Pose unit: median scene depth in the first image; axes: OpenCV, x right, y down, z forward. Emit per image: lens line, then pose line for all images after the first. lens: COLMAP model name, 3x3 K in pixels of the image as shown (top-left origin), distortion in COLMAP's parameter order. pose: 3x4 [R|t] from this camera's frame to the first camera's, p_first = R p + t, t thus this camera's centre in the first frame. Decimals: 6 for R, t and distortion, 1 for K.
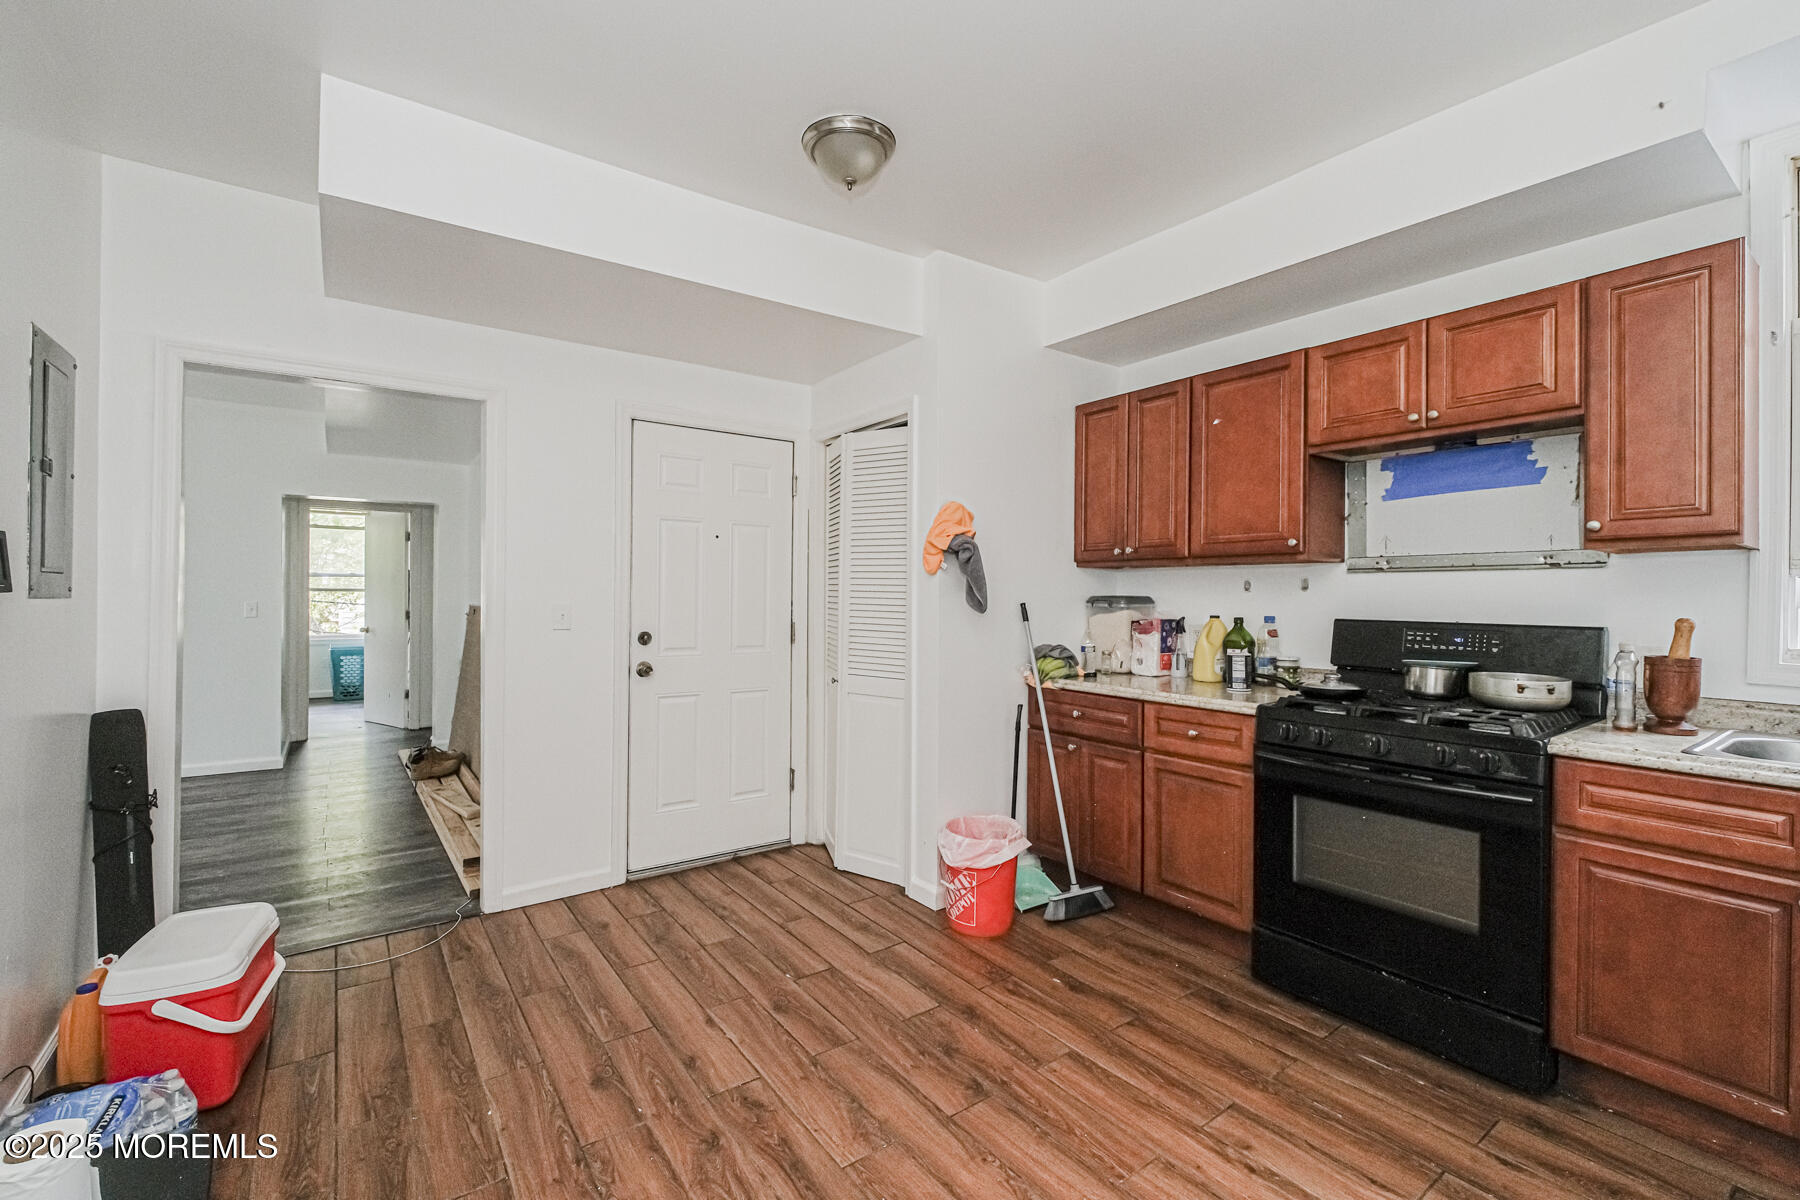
lens RADIAL K [[776.1, 0, 906.3], [0, 776.1, 589.7], [0, 0, 1]] dist [0.000513, -0.001159]
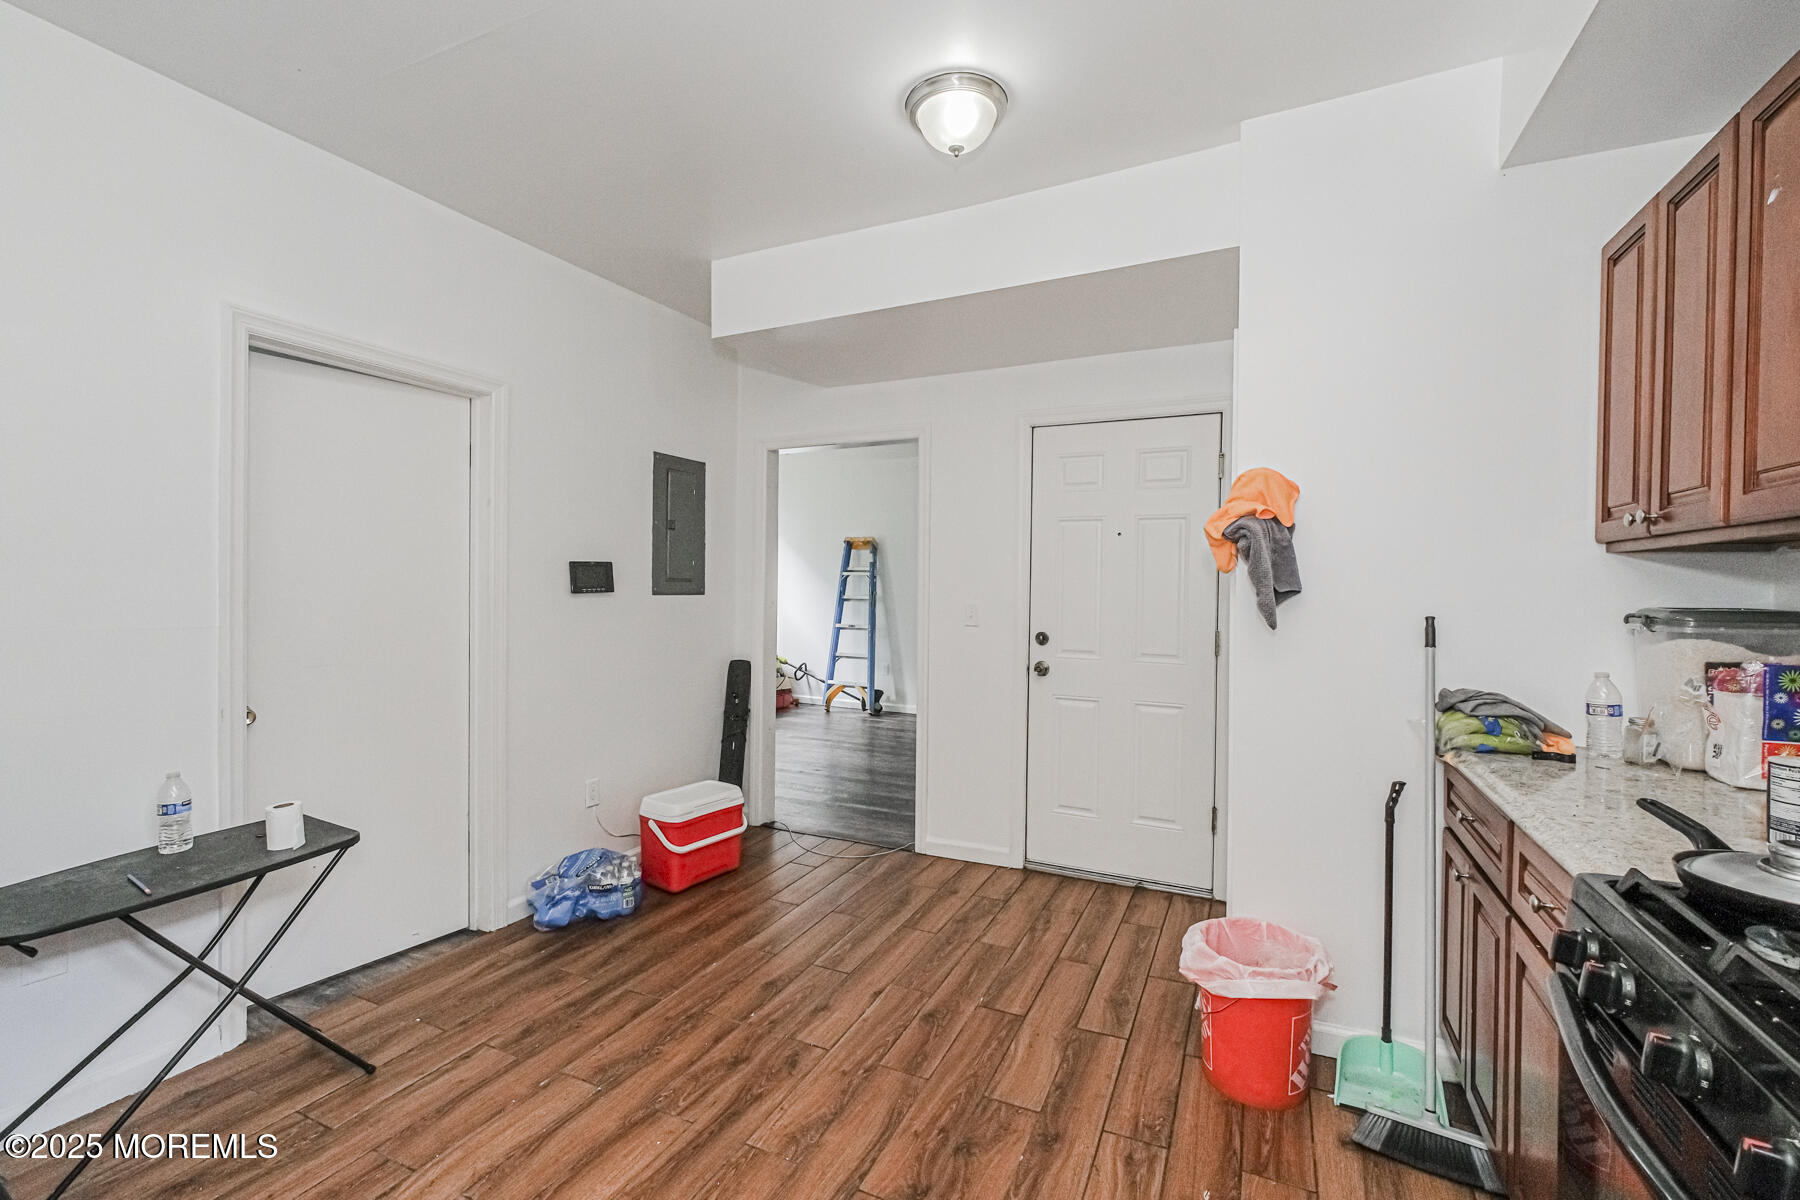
lens RADIAL K [[776.1, 0, 895.5], [0, 776.1, 587.7], [0, 0, 1]] dist [0.000513, -0.001159]
pose [[0.484588, 0.003495, -0.874735, 0.558855], [-0.004048, 0.999990, 0.001753, -0.006129], [0.874733, 0.002691, 0.484598, 0.399405]]
